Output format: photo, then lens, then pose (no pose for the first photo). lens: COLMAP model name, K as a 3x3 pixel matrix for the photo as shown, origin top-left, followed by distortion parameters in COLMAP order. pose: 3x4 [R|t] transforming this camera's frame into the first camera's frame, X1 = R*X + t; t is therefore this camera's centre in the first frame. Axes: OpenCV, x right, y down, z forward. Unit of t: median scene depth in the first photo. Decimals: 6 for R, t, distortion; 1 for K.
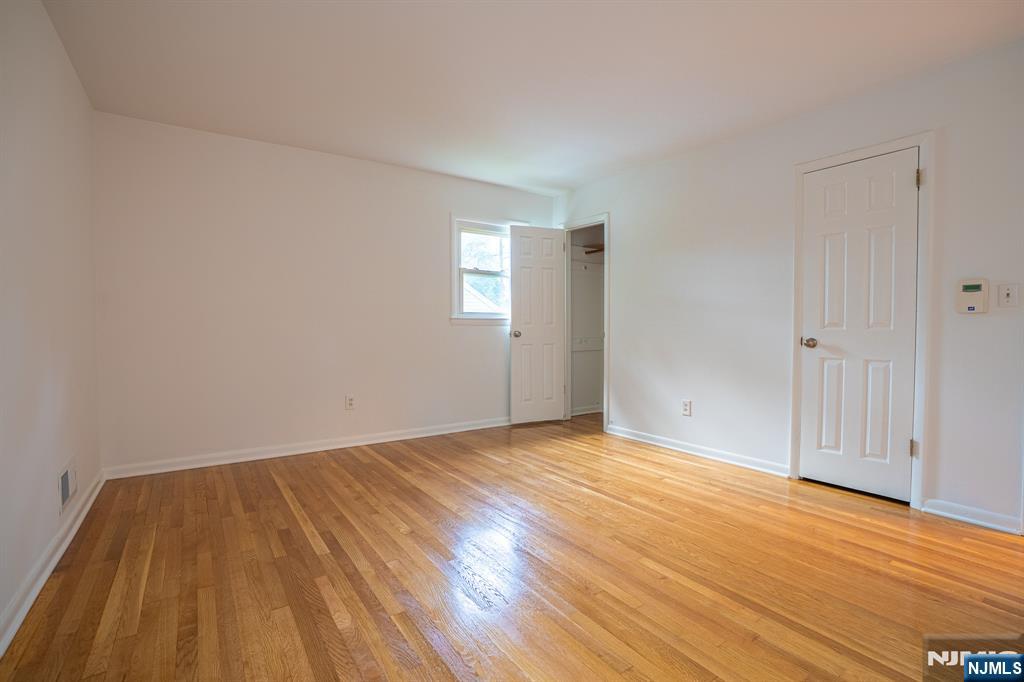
lens RADIAL K [[476.9, 0, 510.2], [0, 476.9, 343.3], [0, 0, 1]] dist [-0.069705, 0.026009]
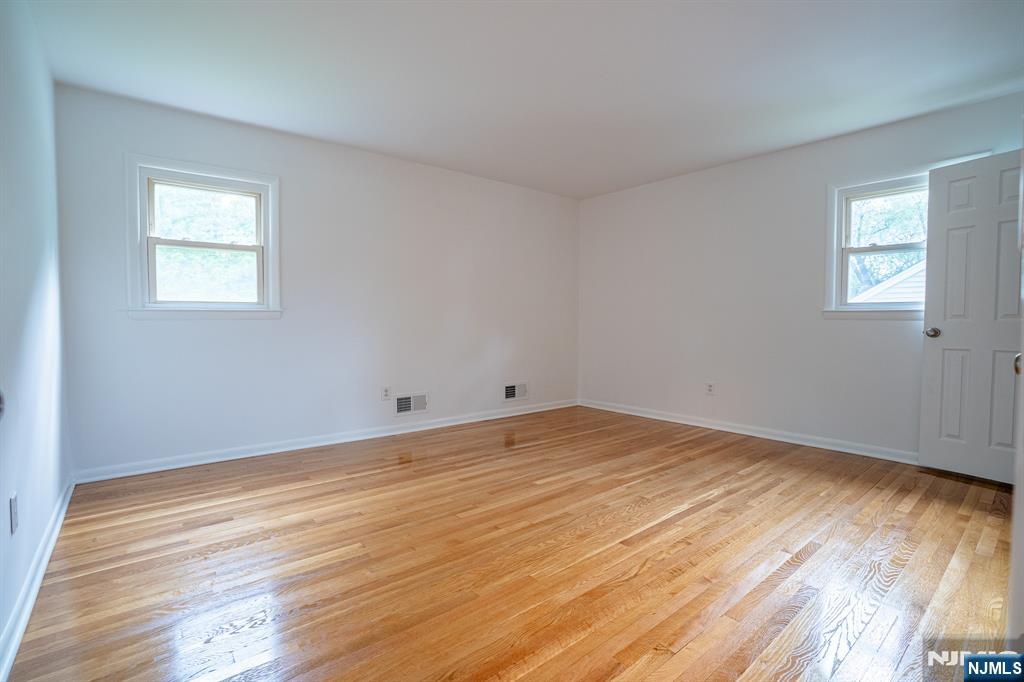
lens RADIAL K [[476.9, 0, 510.2], [0, 476.9, 343.3], [0, 0, 1]] dist [-0.069705, 0.026009]
pose [[0.083709, 0.047758, -0.995345, 0.772511], [-0.034401, 0.998394, 0.045012, -0.016302], [0.995896, 0.030473, 0.085218, 0.461411]]
